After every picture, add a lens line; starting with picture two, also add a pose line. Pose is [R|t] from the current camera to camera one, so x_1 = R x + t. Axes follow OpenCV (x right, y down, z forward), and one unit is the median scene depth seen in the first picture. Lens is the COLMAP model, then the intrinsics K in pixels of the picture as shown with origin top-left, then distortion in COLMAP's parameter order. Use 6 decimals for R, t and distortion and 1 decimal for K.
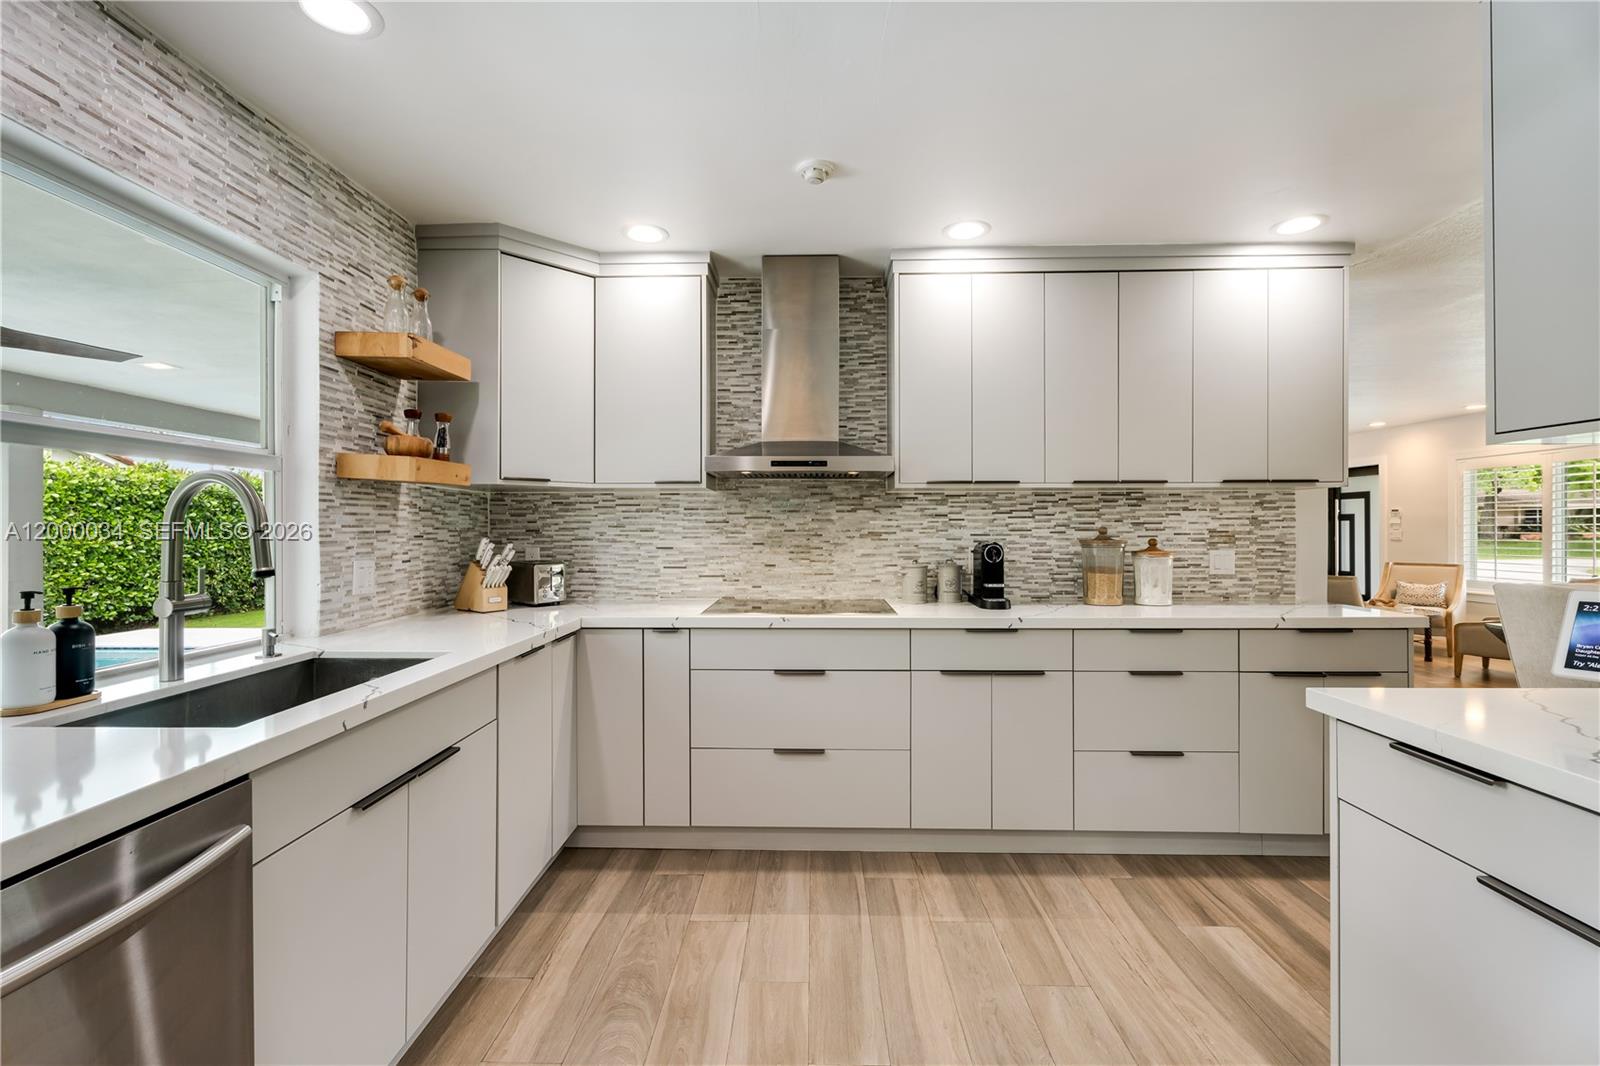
lens RADIAL K [[705.5, 0, 792.7], [0, 705.5, 523.8], [0, 0, 1]] dist [-0.001660, 0.000257]
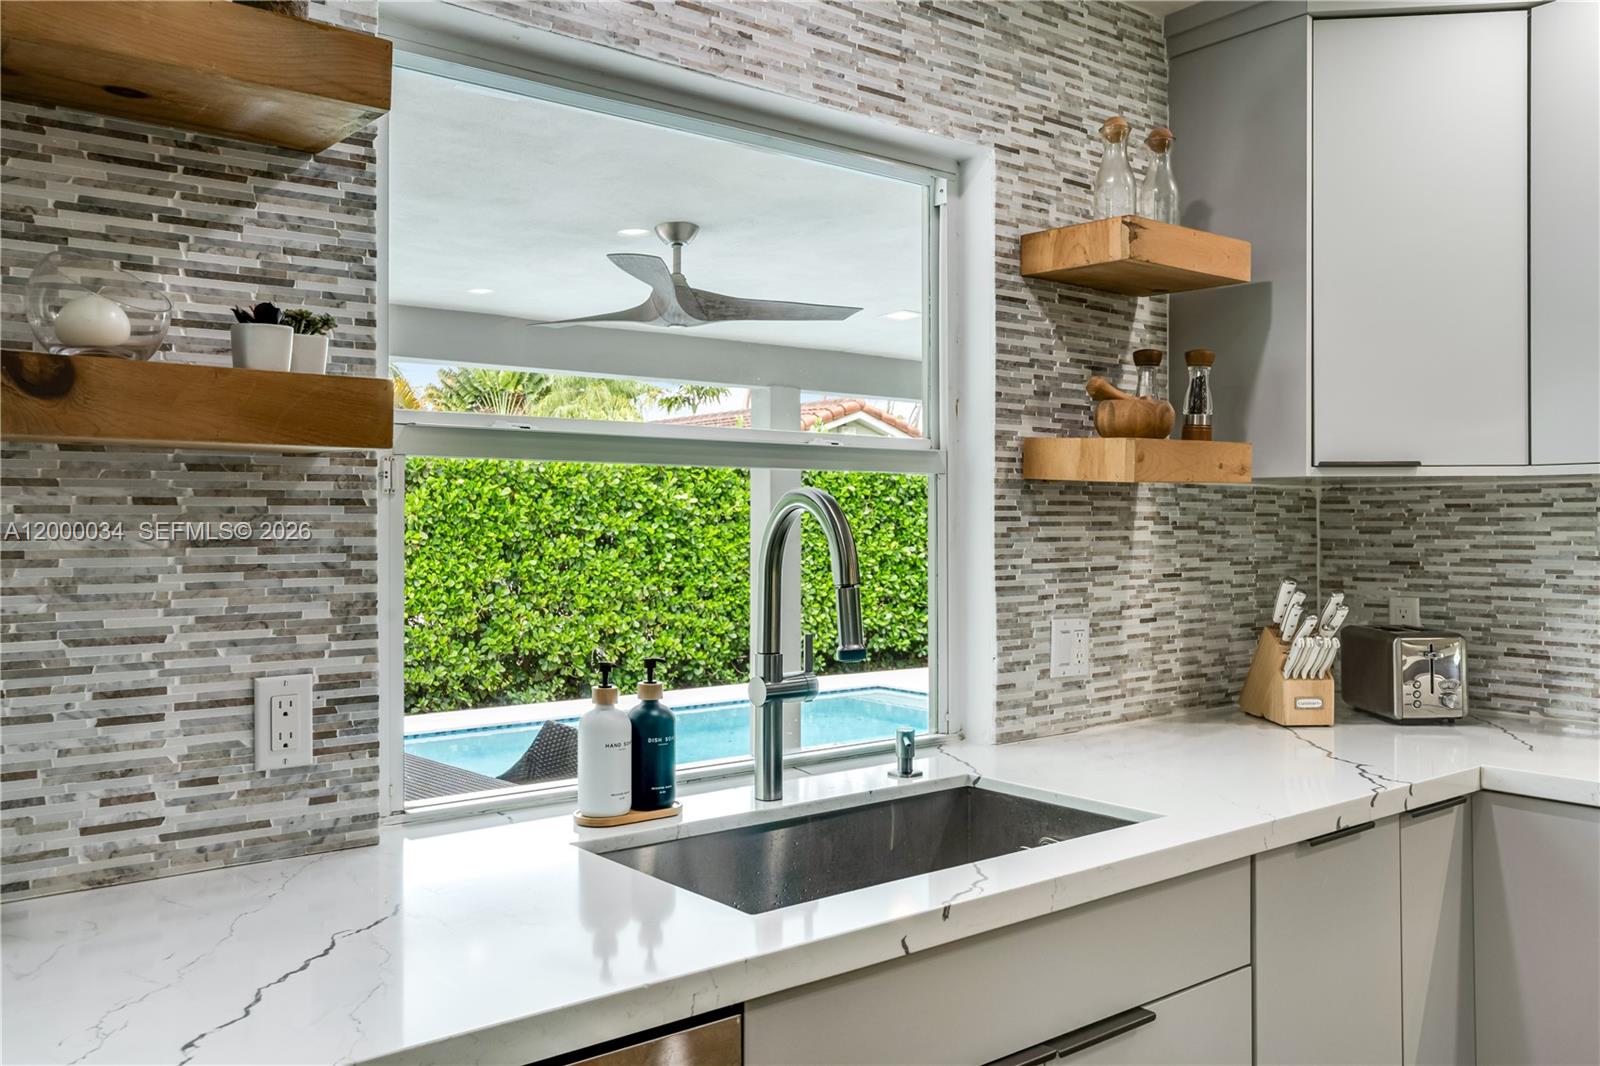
lens RADIAL K [[1276.1, 0, 798.2], [0, 1276.1, 501.4], [0, 0, 1]] dist [-0.001758, 0.013792]
pose [[0.644418, -0.012530, -0.764571, 0.051902], [0.003149, 0.999901, -0.013732, -0.030347], [0.764667, 0.006441, 0.644393, 0.145955]]
